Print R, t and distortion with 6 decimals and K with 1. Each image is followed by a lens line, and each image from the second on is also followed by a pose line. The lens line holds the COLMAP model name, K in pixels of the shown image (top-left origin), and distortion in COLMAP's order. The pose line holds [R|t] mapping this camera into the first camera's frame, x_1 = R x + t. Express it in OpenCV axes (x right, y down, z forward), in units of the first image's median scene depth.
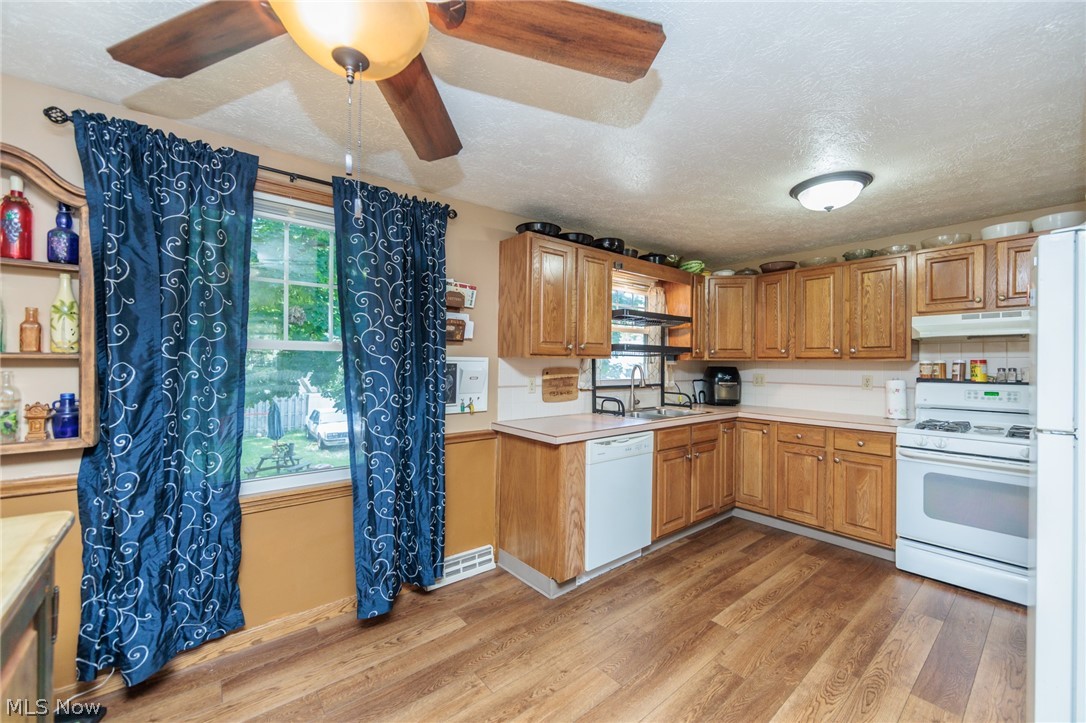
lens RADIAL K [[427.9, 0, 543.6], [0, 427.9, 361.7], [0, 0, 1]] dist [-0.003589, -0.000228]
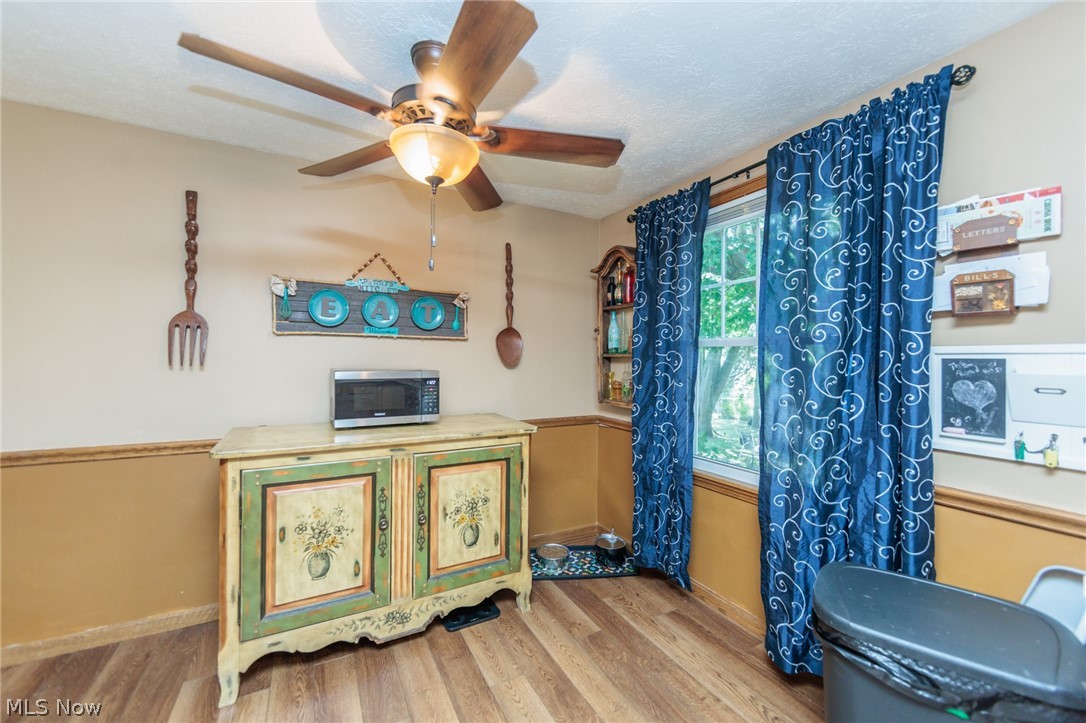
lens RADIAL K [[427.9, 0, 559.8], [0, 427.9, 362.9], [0, 0, 1]] dist [-0.003589, -0.000228]
pose [[-0.159228, -0.001863, -0.987240, 0.328546], [-0.005031, 0.999987, -0.001076, 0.010805], [0.987229, 0.004795, -0.159235, 0.507208]]
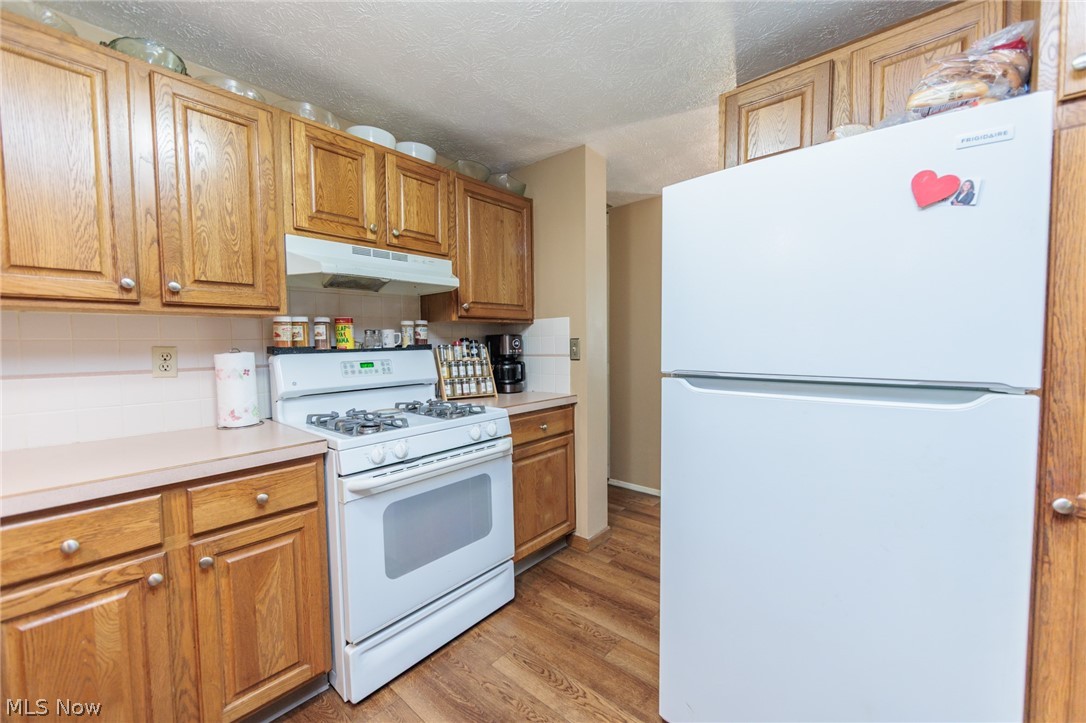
lens RADIAL K [[427.9, 0, 545.5], [0, 427.9, 361.5], [0, 0, 1]] dist [-0.003589, -0.000228]
pose [[-0.184112, -0.051878, 0.981535, 0.258115], [0.007293, 0.998507, 0.054143, 0.029508], [-0.982878, 0.017127, -0.183459, 0.766301]]
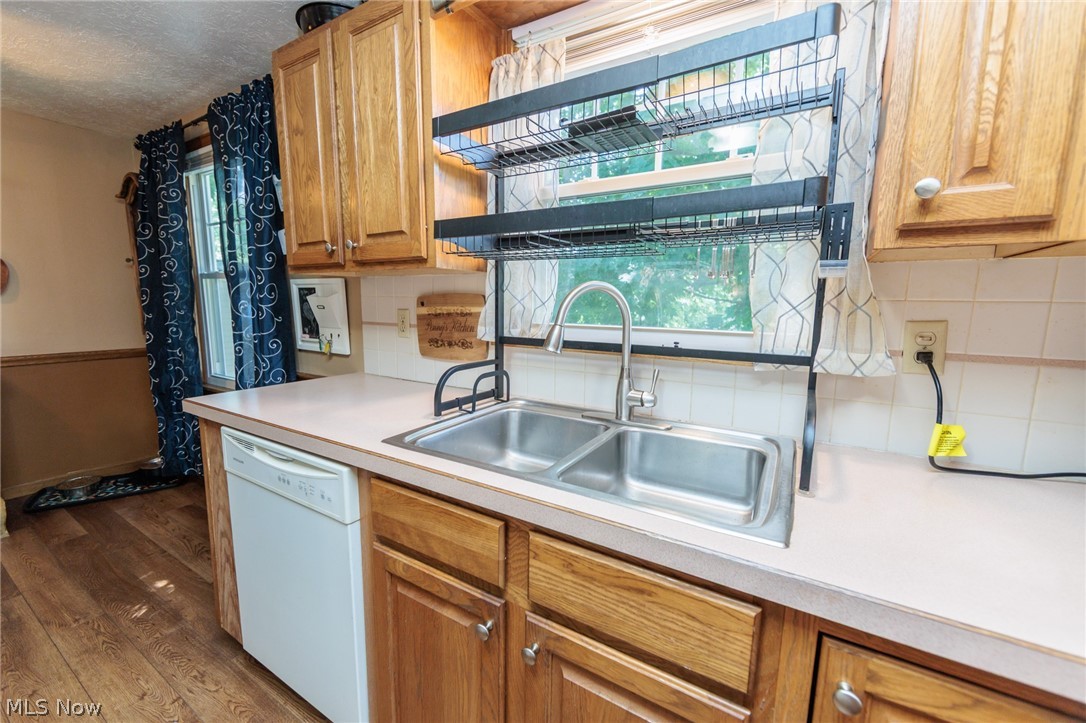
lens RADIAL K [[427.9, 0, 538.5], [0, 427.9, 361.5], [0, 0, 1]] dist [-0.003589, -0.000228]
pose [[0.345797, 0.126220, -0.929781, 0.600058], [-0.007378, 0.991246, 0.131820, 0.028266], [0.938281, -0.038723, 0.343701, 0.991986]]
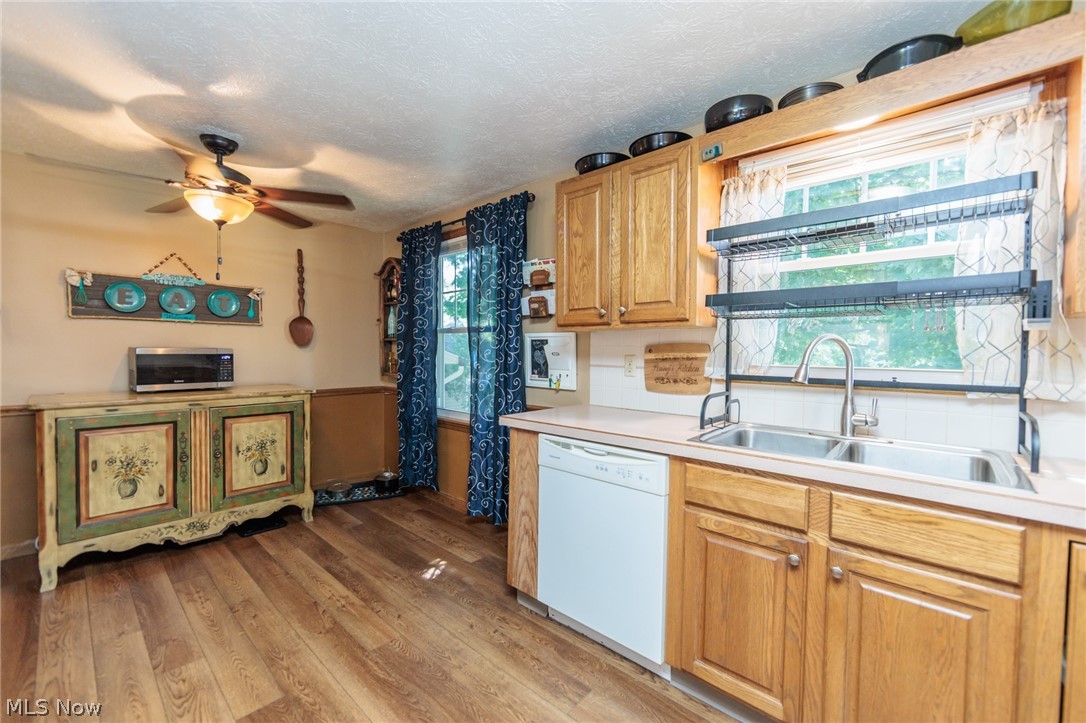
lens RADIAL K [[427.9, 0, 548.2], [0, 427.9, 361.9], [0, 0, 1]] dist [-0.003589, -0.000228]
pose [[0.160791, 0.021353, -0.986757, 0.724090], [-0.004080, 0.999772, 0.020970, 0.032760], [0.986980, 0.000654, 0.160841, 0.746058]]
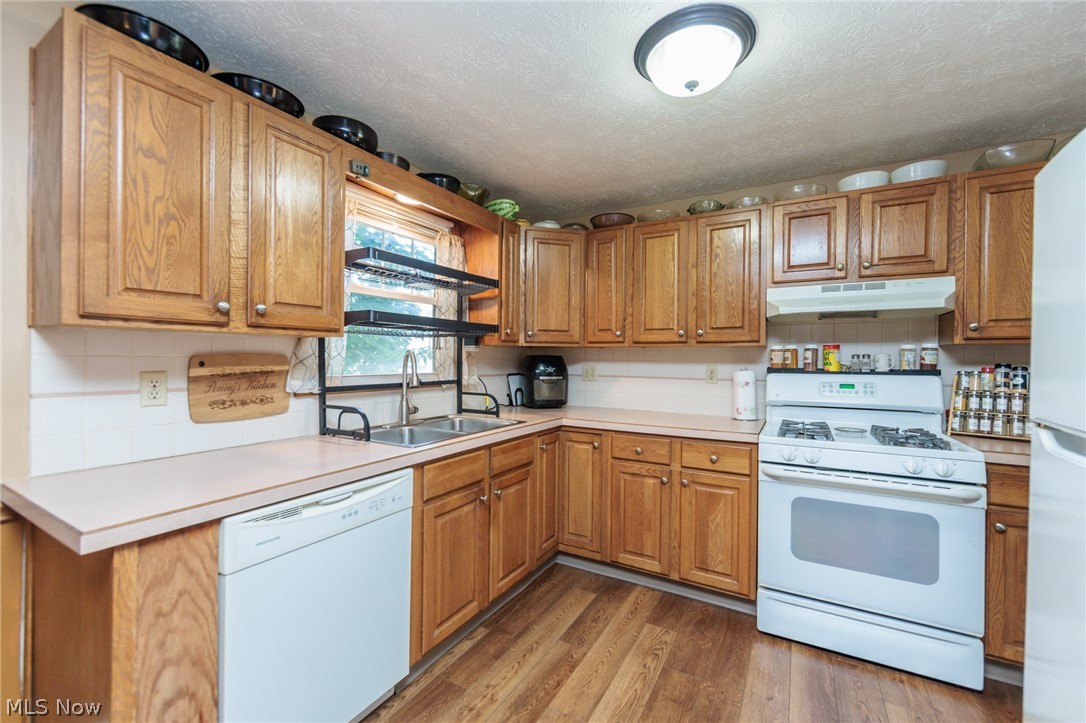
lens RADIAL K [[427.9, 0, 551.8], [0, 427.9, 365.1], [0, 0, 1]] dist [-0.003589, -0.000228]
pose [[0.931290, -0.005294, 0.364239, 0.215387], [-0.001597, 0.999825, 0.018615, 0.019467], [-0.364274, -0.017918, 0.931119, 0.413695]]
